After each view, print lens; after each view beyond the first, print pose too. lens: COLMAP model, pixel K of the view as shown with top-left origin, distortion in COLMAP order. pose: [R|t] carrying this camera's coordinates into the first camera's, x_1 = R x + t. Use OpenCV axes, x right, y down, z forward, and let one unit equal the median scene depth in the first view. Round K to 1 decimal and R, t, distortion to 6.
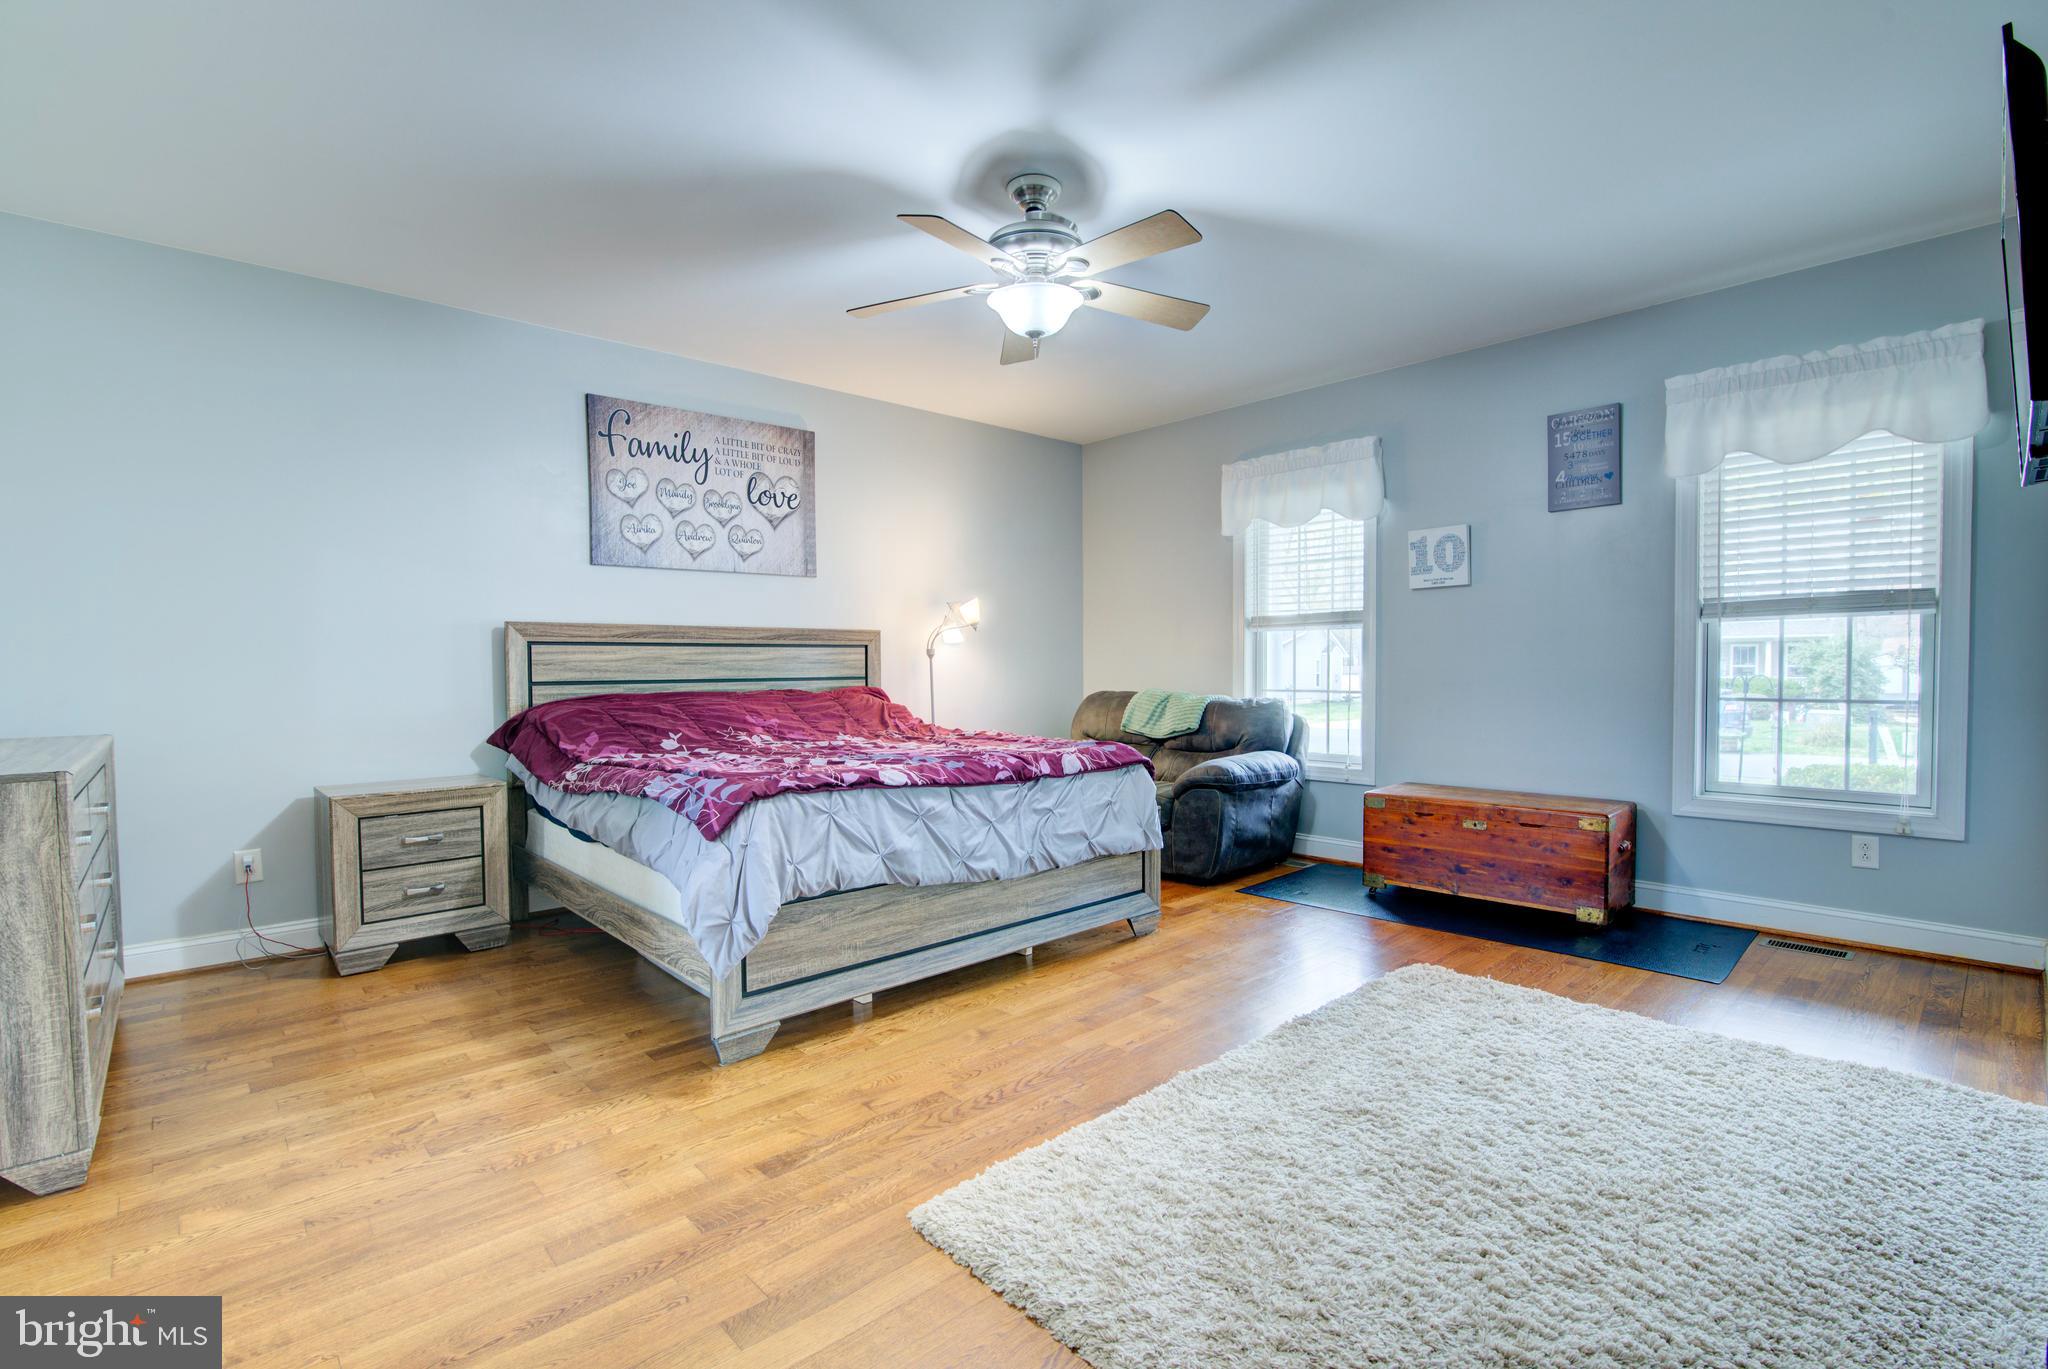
lens RADIAL K [[932.9, 0, 1024.3], [0, 932.9, 694.1], [0, 0, 1]] dist [-0.020322, 0.001134]
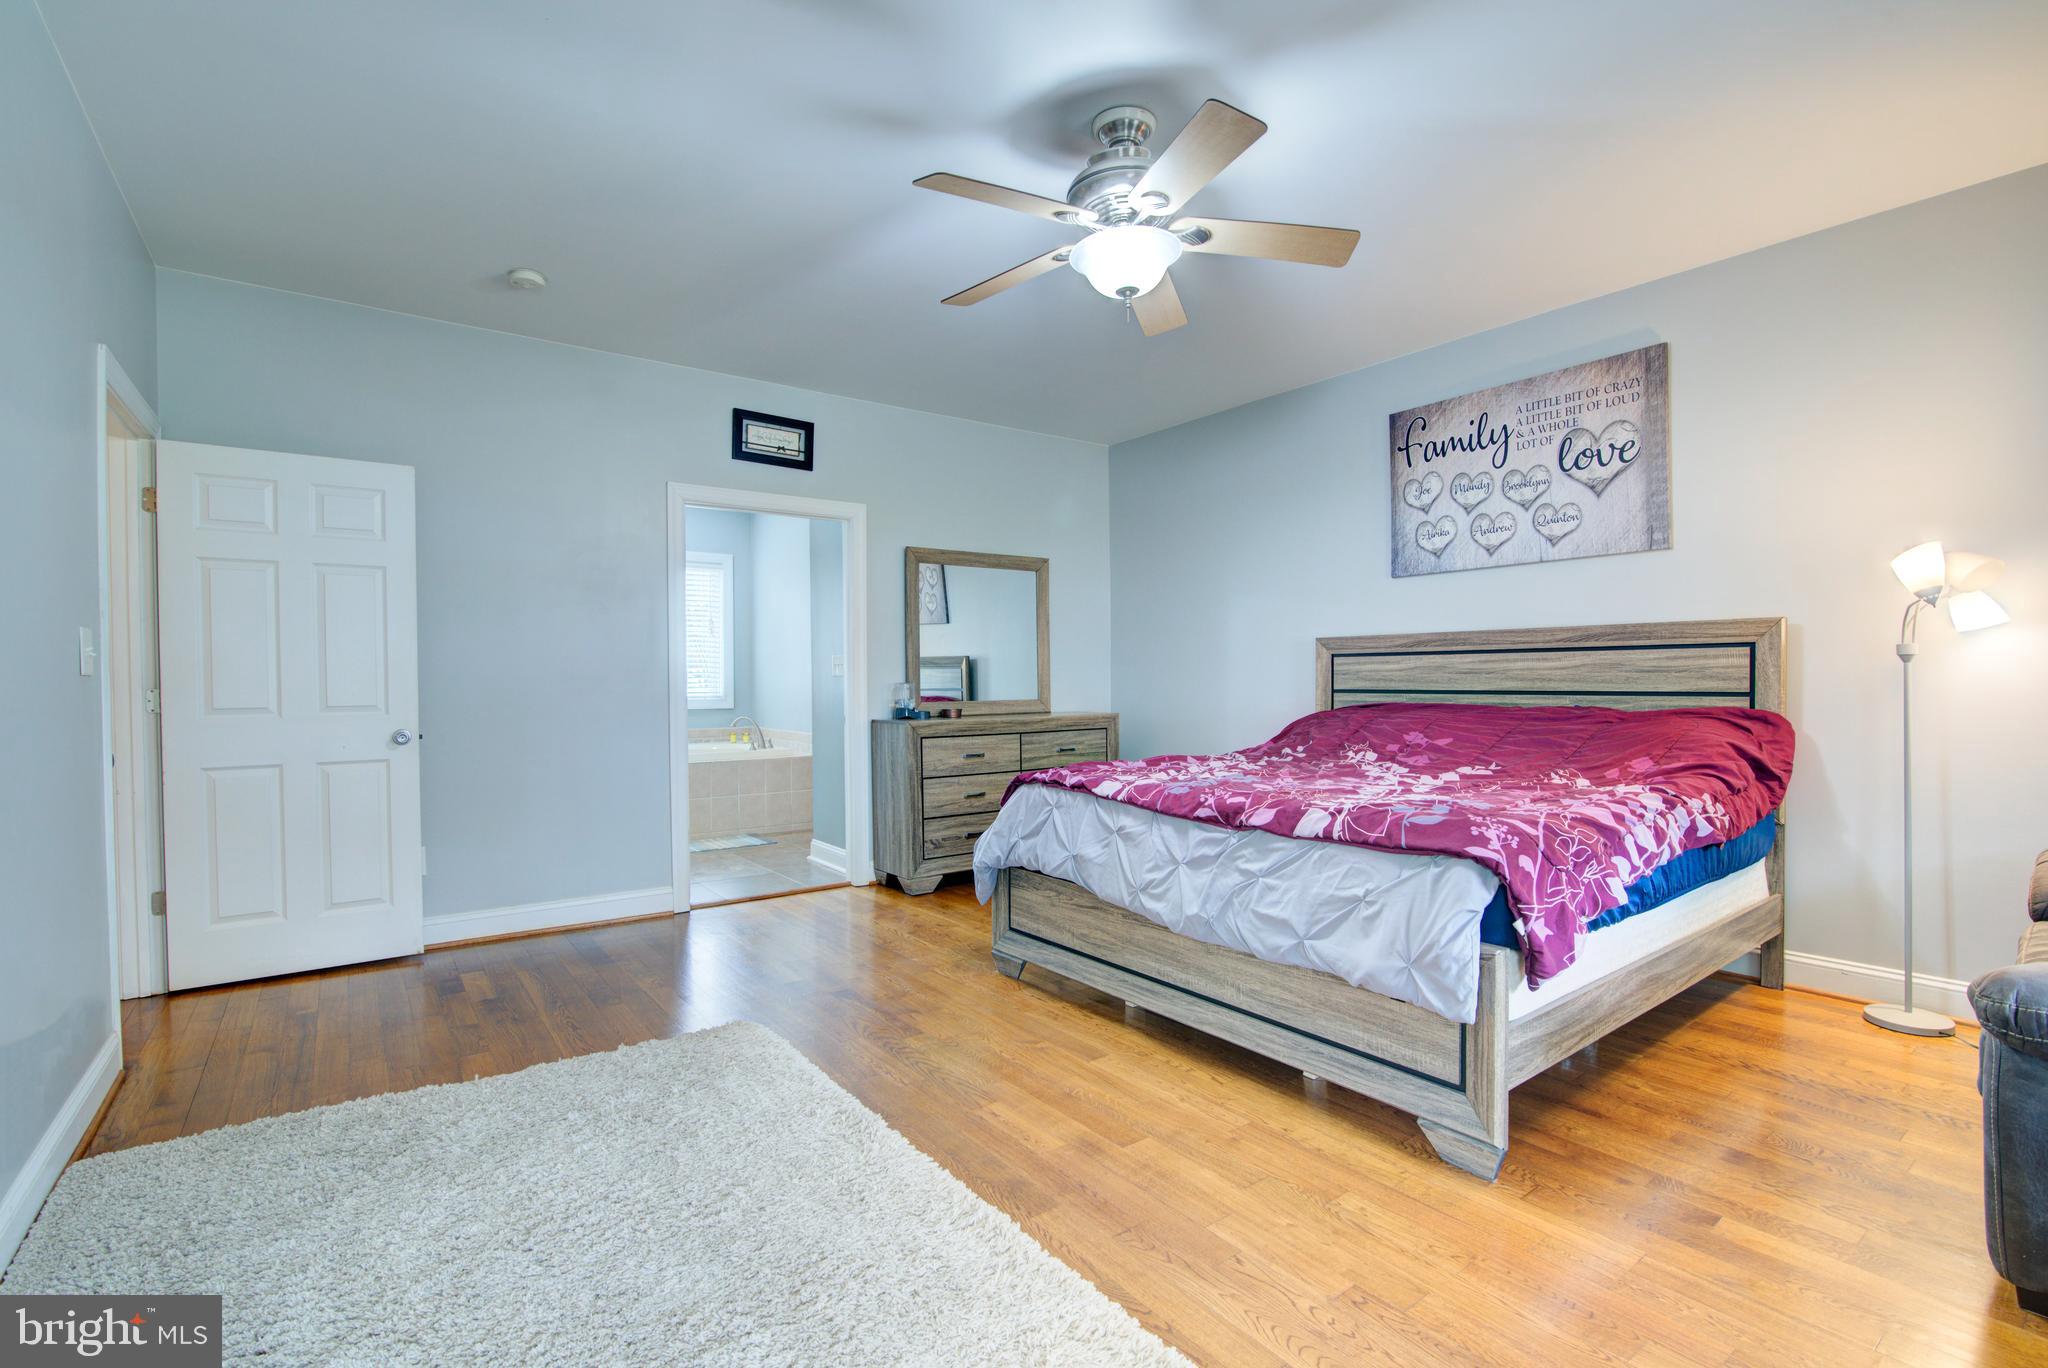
lens RADIAL K [[932.9, 0, 1024.3], [0, 932.9, 693.6], [0, 0, 1]] dist [-0.020322, 0.001134]
pose [[-0.107316, 0.023339, -0.993951, 0.578108], [-0.024408, 0.999361, 0.026101, -0.025562], [0.993925, 0.027061, -0.106678, 0.662195]]
